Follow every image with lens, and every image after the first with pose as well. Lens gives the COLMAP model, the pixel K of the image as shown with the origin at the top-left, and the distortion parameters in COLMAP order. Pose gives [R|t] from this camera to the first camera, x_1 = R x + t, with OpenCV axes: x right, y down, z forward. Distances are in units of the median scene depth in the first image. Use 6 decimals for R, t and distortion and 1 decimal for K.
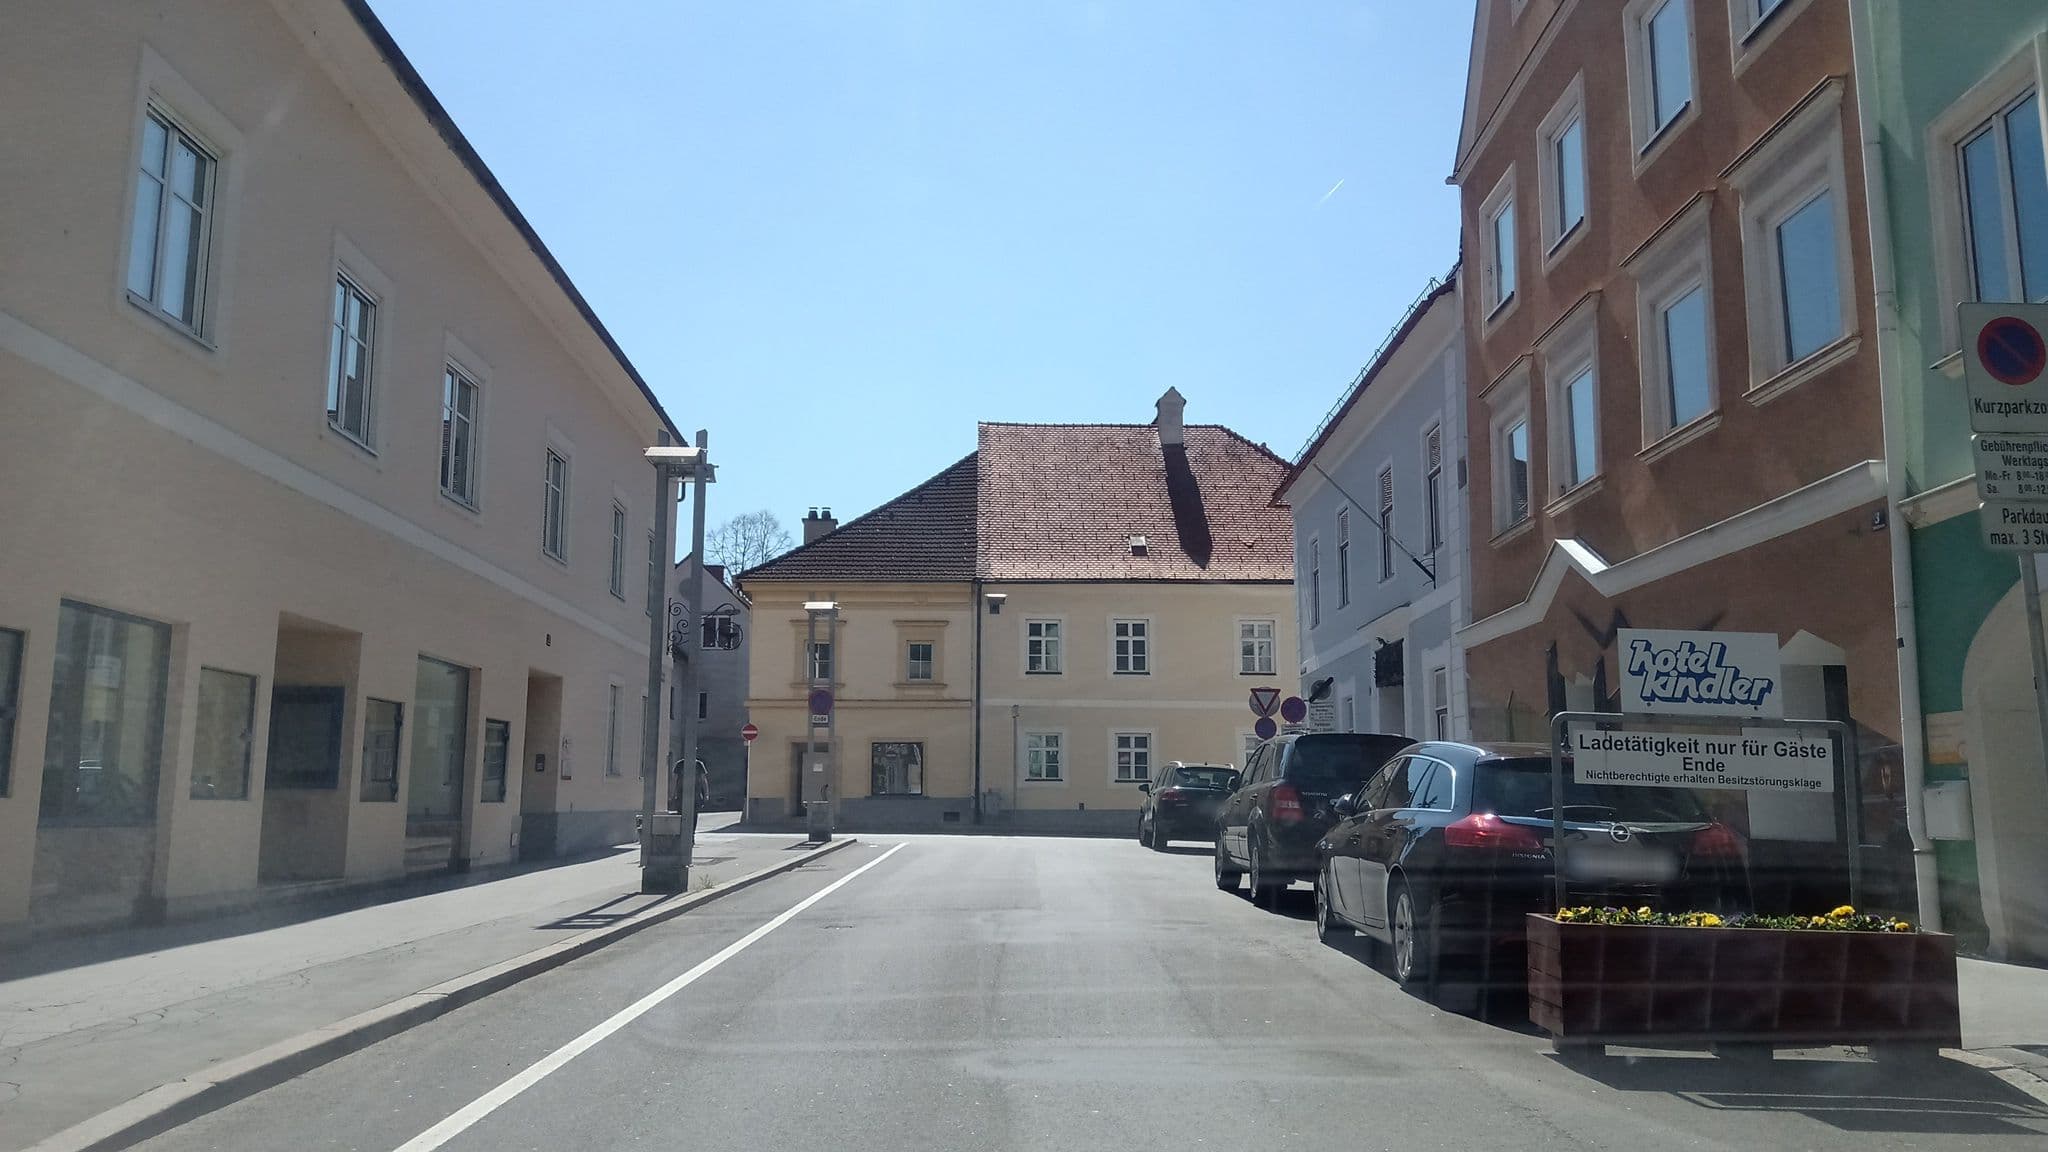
lens RADIAL K [[1520.4, 0, 1049.8], [0, 1520.4, 573.0], [0, 0, 1]] dist [-0.002767, 0.001236]
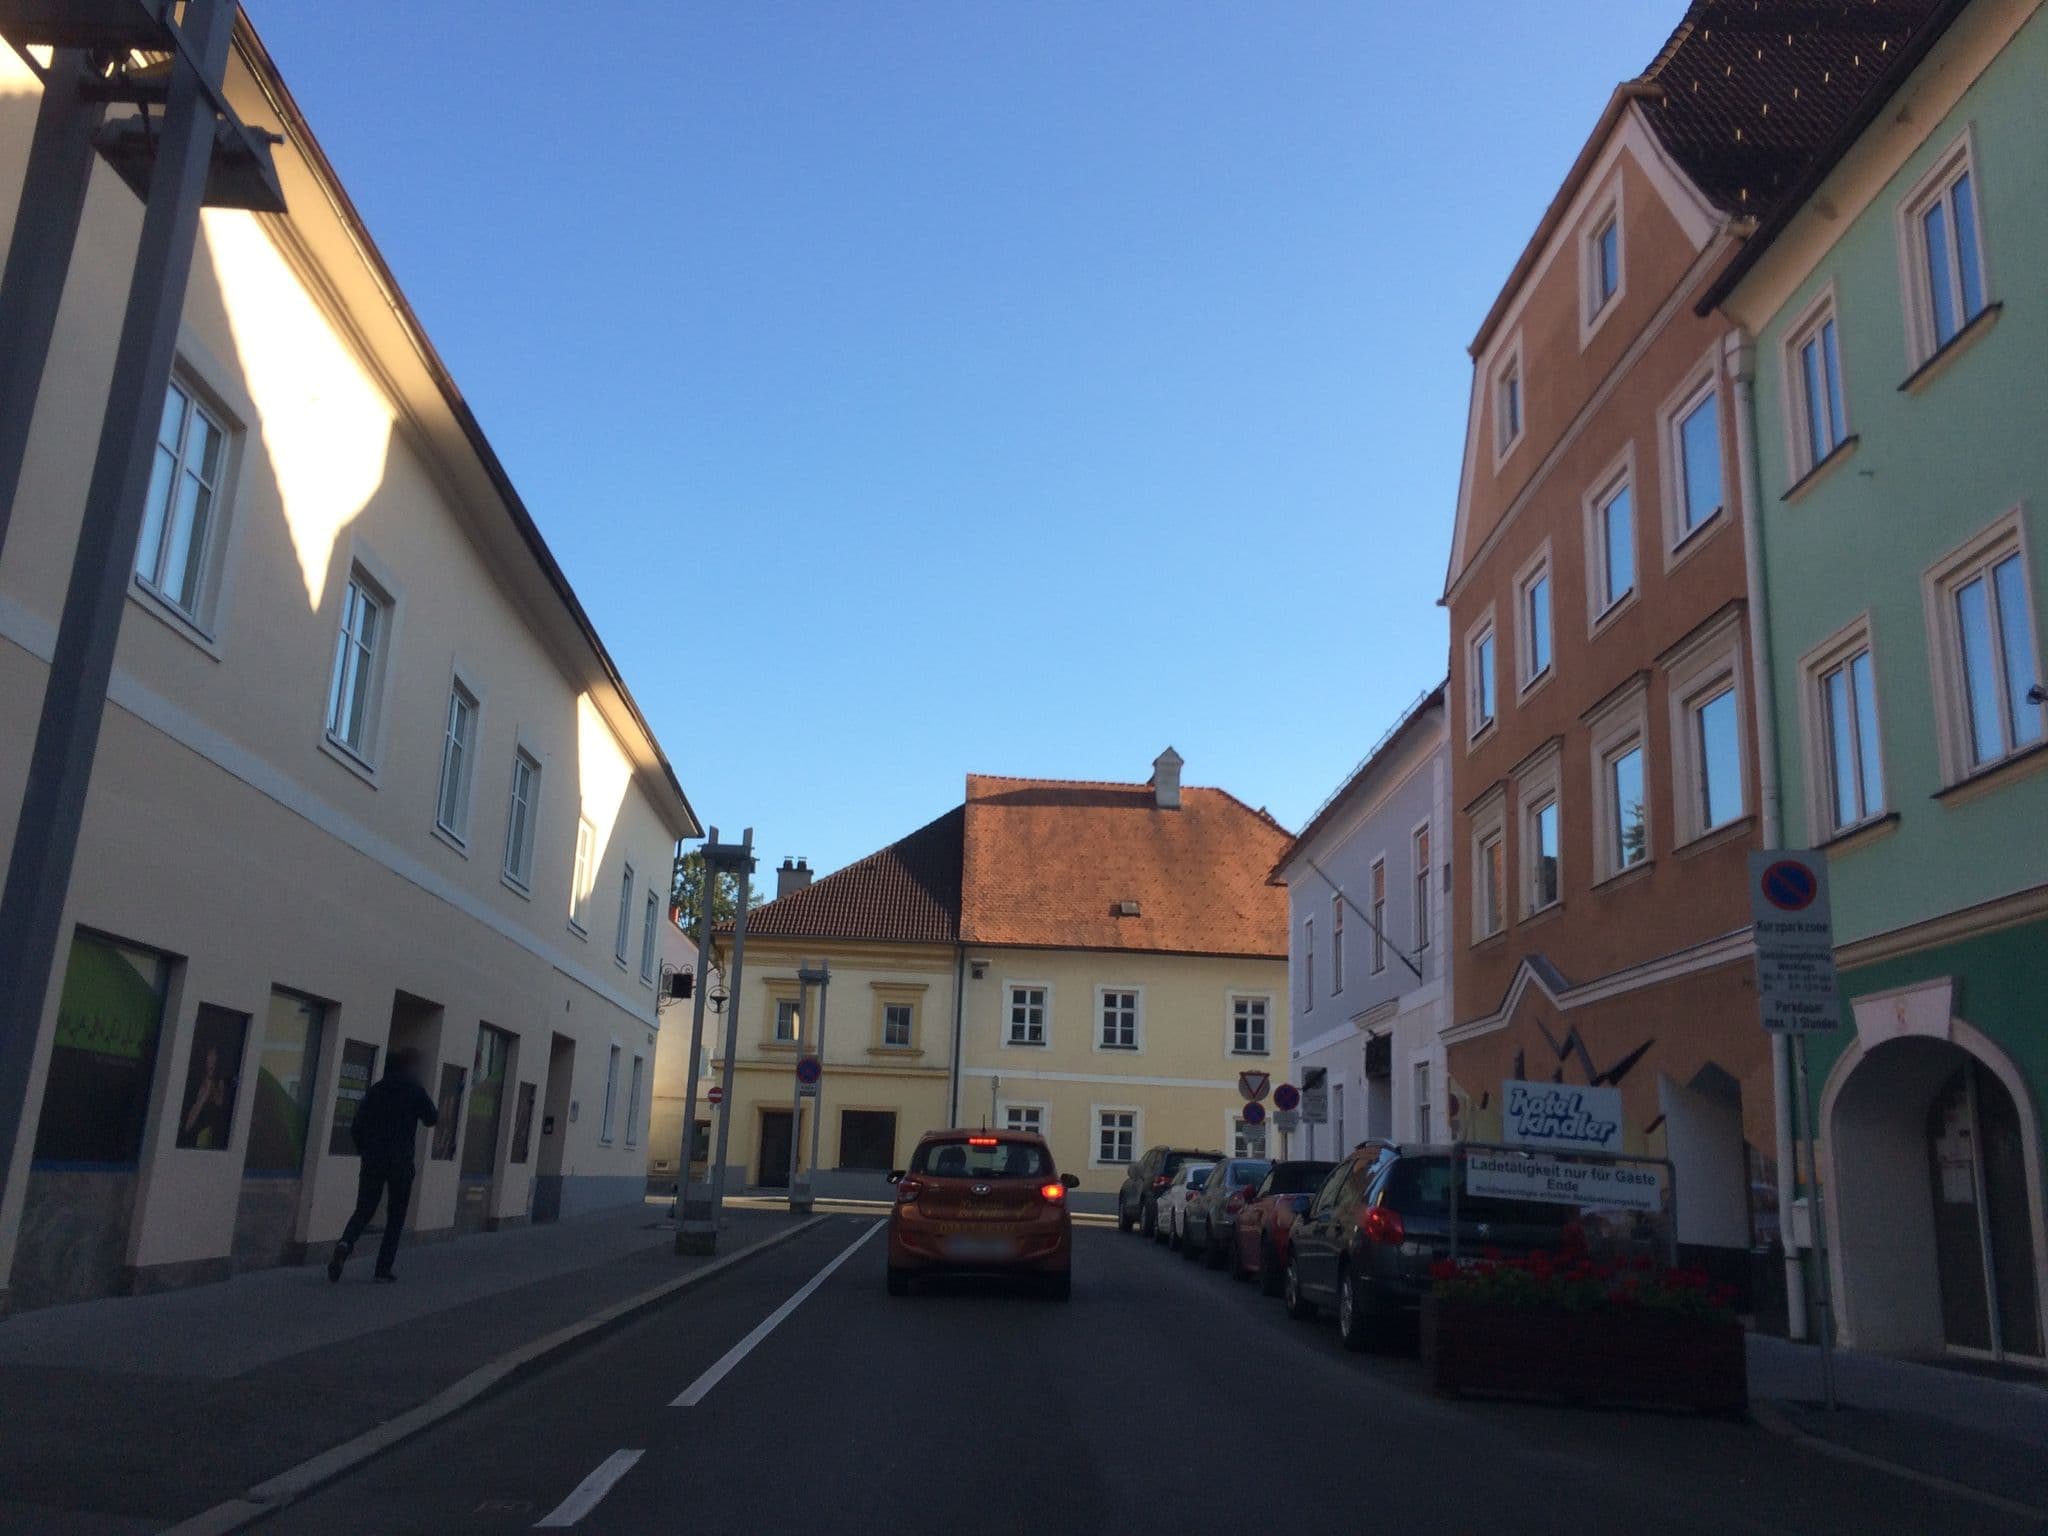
lens RADIAL K [[1677.0, 0, 1024.0], [0, 1677.0, 768.0], [0, 0, 1]] dist [-0.053319, -0.003045]
pose [[0.999308, 0.036794, -0.005454, -0.015671], [-0.037138, 0.995123, -0.091388, -0.025906], [0.002065, 0.091528, 0.995800, -0.146926]]
